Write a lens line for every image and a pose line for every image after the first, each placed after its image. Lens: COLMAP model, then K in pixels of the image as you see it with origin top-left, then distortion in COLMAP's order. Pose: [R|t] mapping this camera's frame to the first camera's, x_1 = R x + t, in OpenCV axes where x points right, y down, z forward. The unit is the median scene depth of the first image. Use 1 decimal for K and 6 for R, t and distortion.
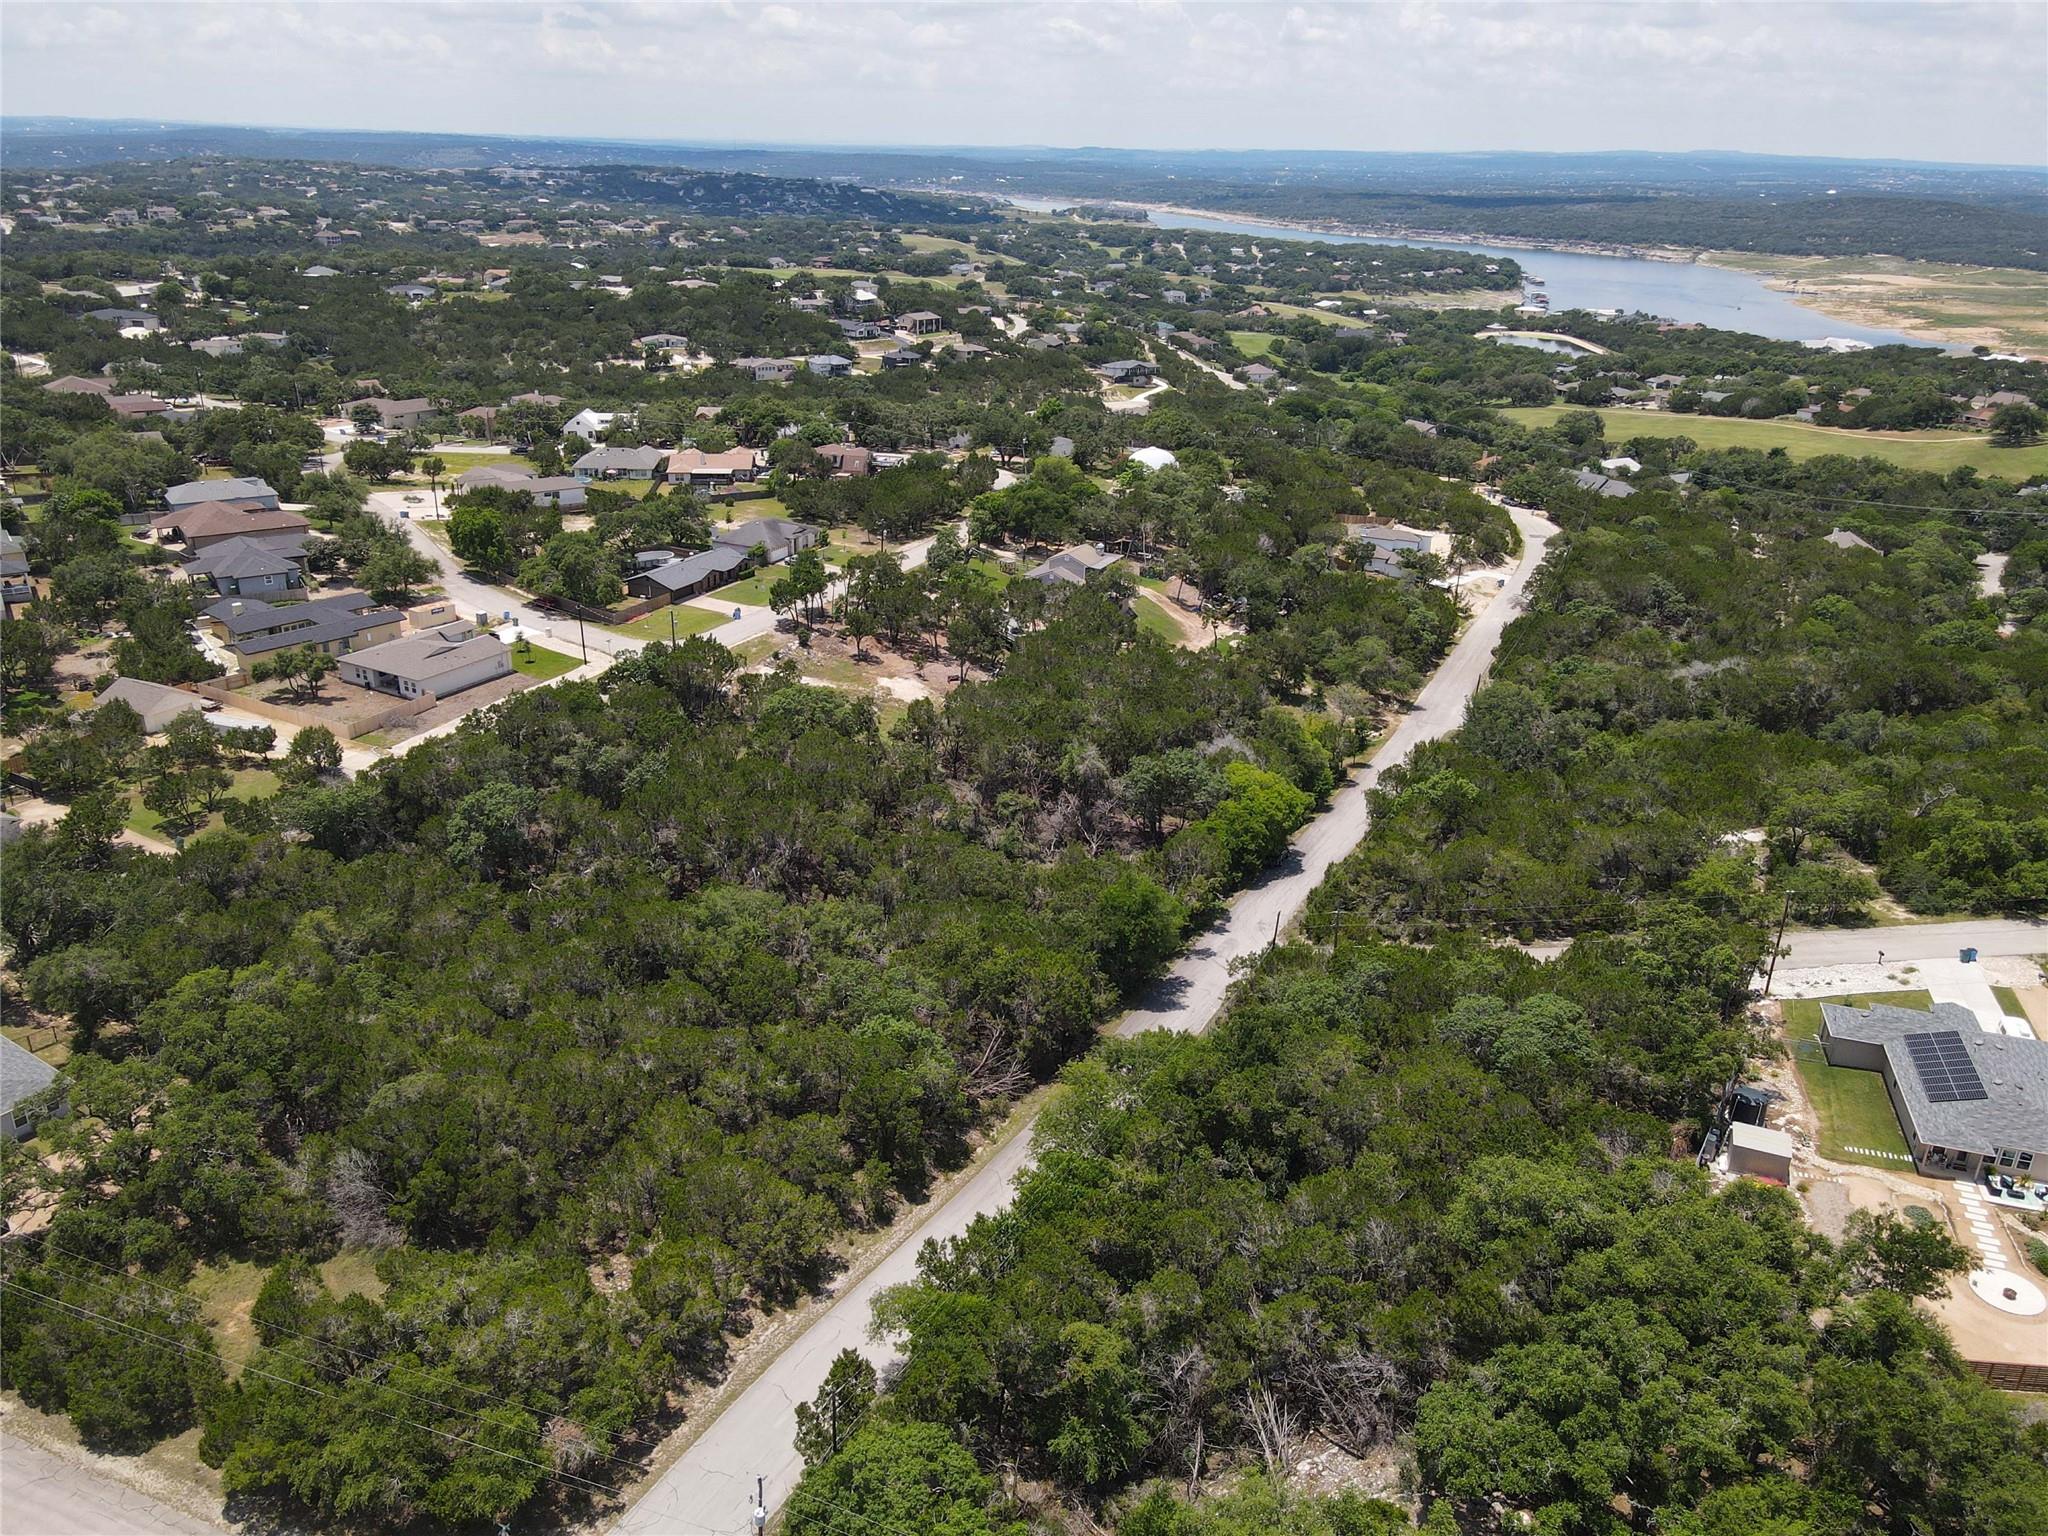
lens RADIAL K [[1504.7, 0, 1021.4], [0, 1504.7, 768.0], [0, 0, 1]] dist [0.011695, 0.012575]
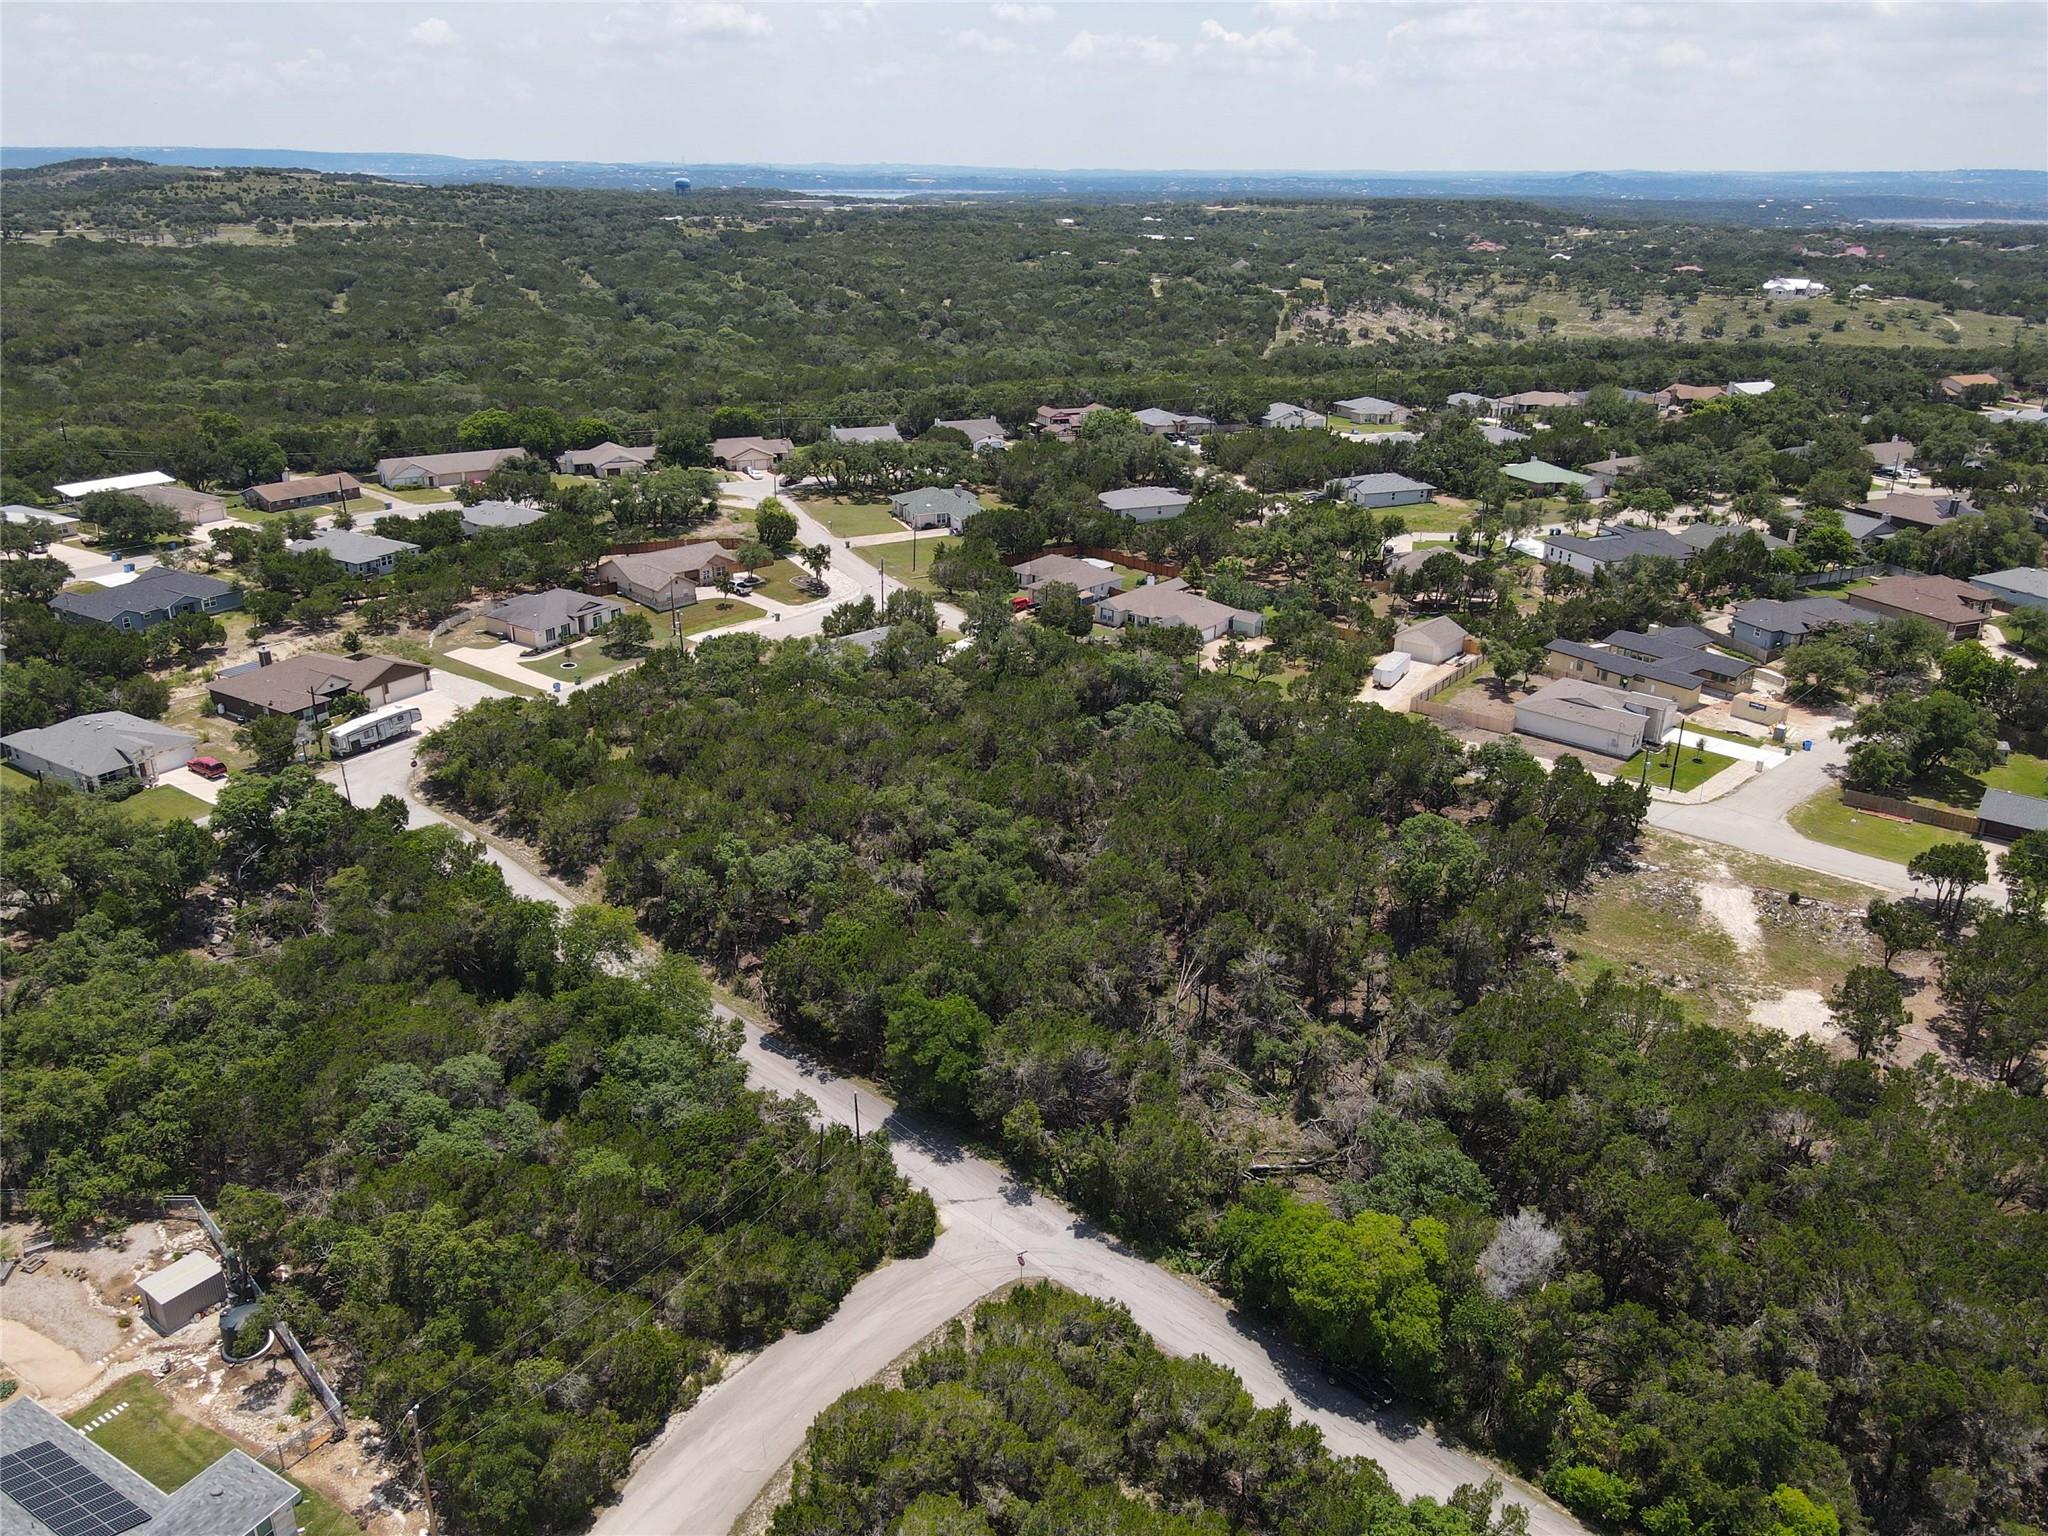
lens RADIAL K [[1504.7, 0, 1014.2], [0, 1504.7, 770.6], [0, 0, 1]] dist [0.011695, 0.012575]
pose [[-0.216920, 0.346304, -0.912699, 0.502780], [-0.389874, 0.826424, 0.406230, -0.248211], [0.894955, 0.443957, -0.044253, 0.623938]]
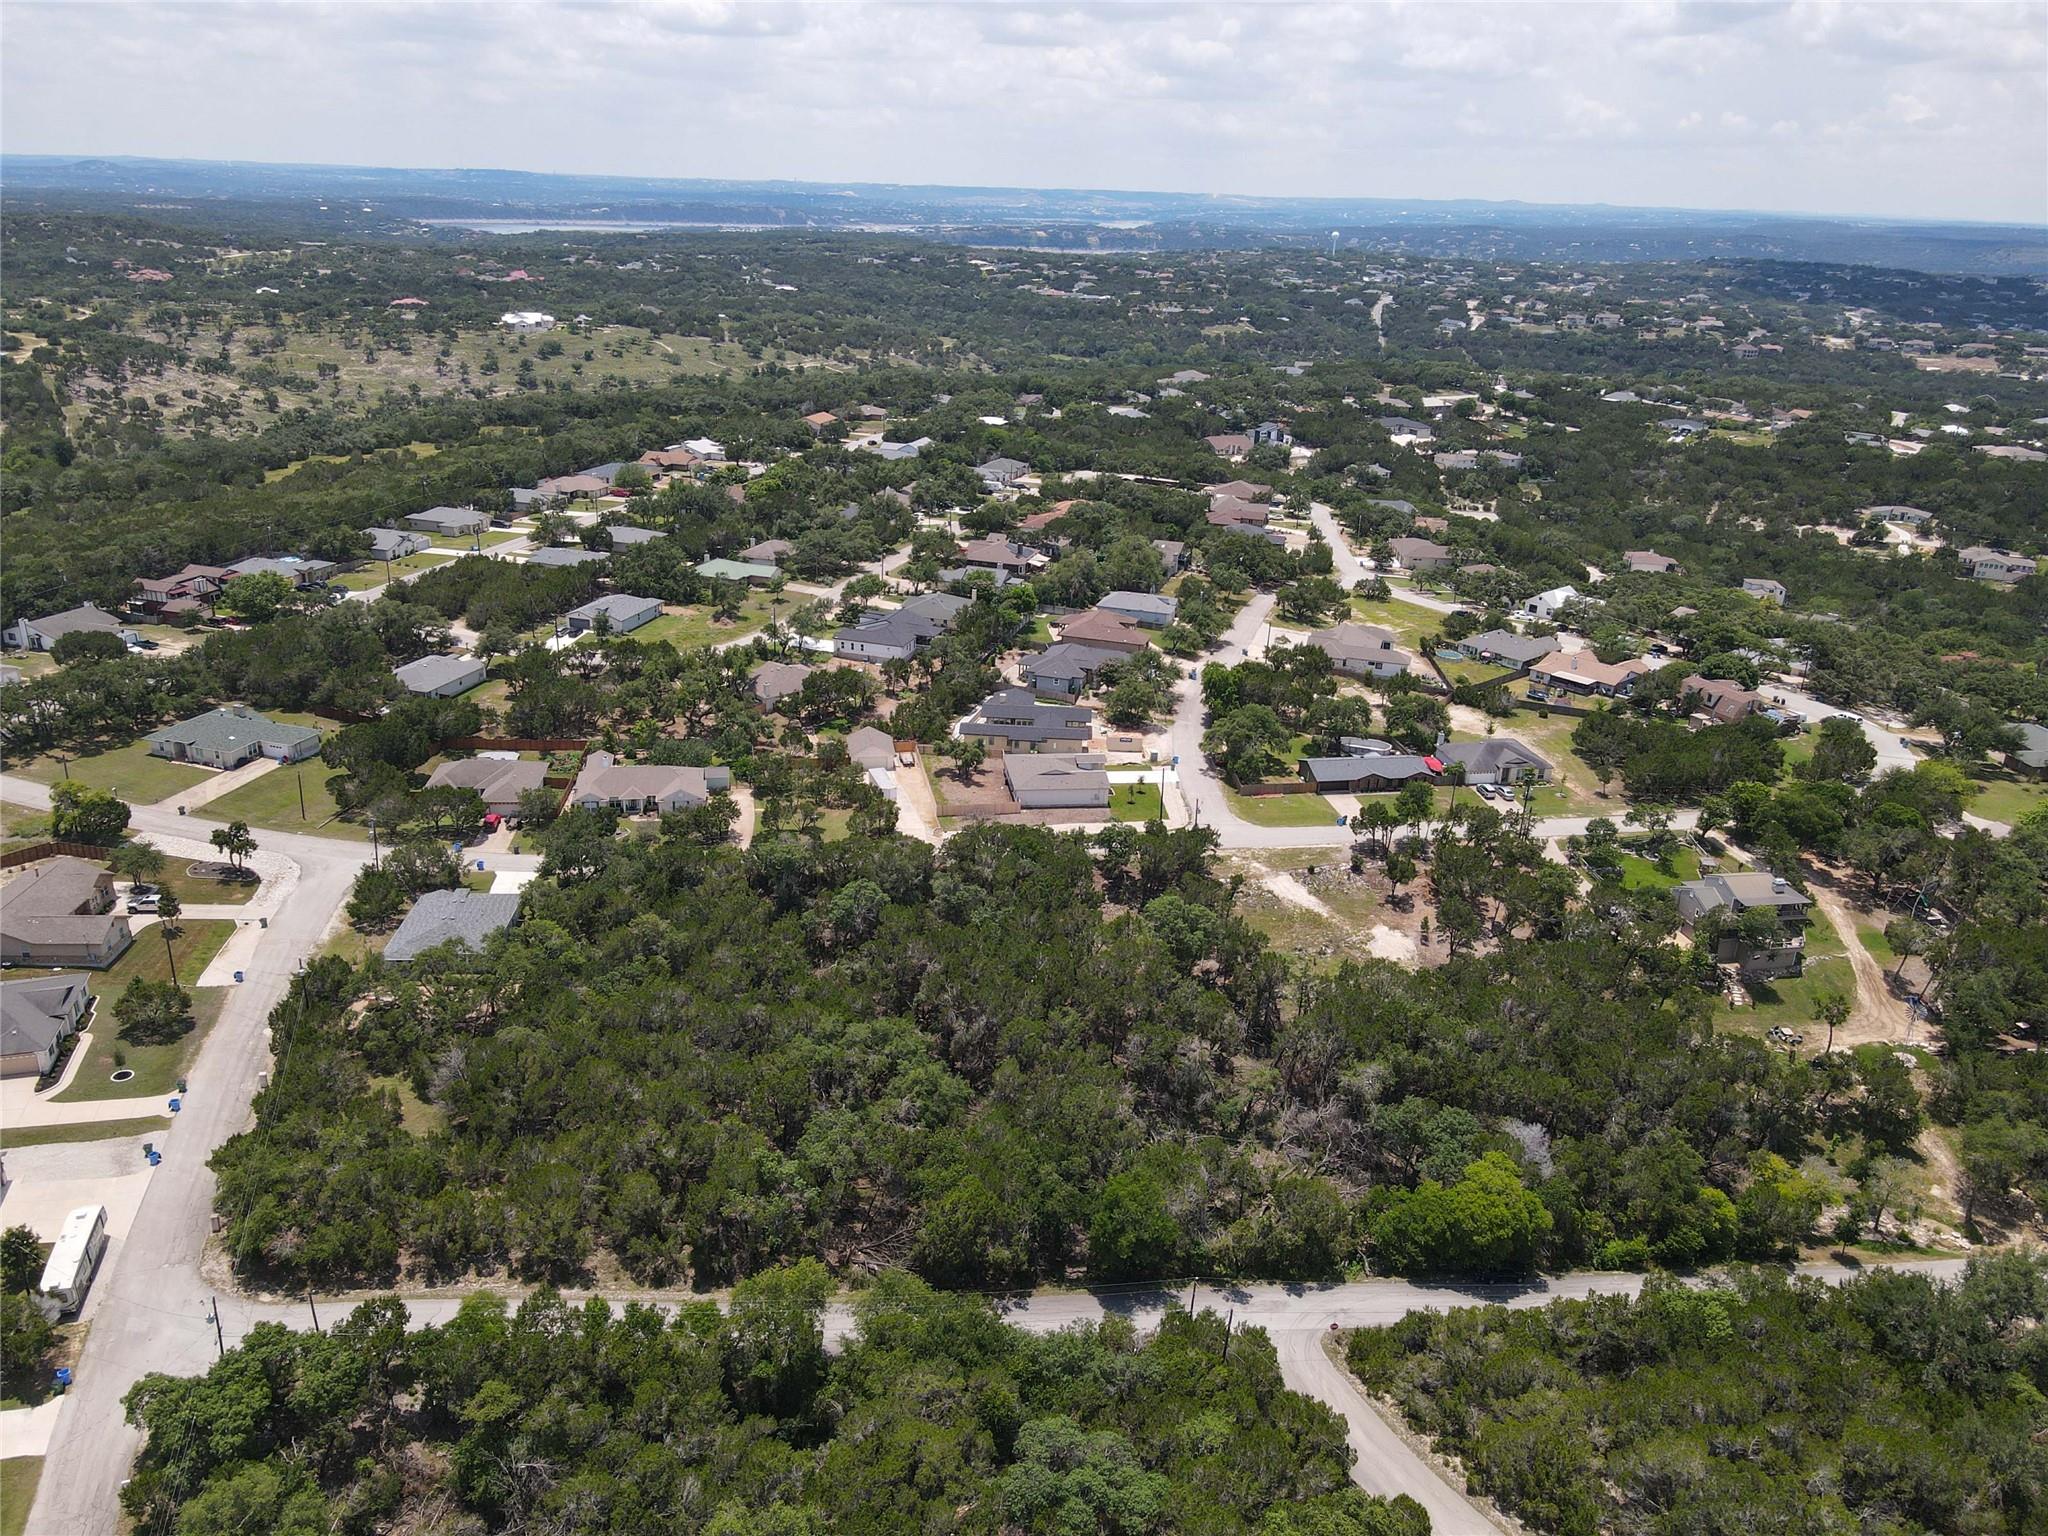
lens RADIAL K [[1504.7, 0, 1017.5], [0, 1504.7, 781.8], [0, 0, 1]] dist [0.011695, 0.012575]
pose [[0.605044, 0.294548, -0.739705, 0.437882], [-0.325230, 0.939441, 0.108059, -0.164820], [0.726737, 0.175194, 0.664199, 0.128604]]
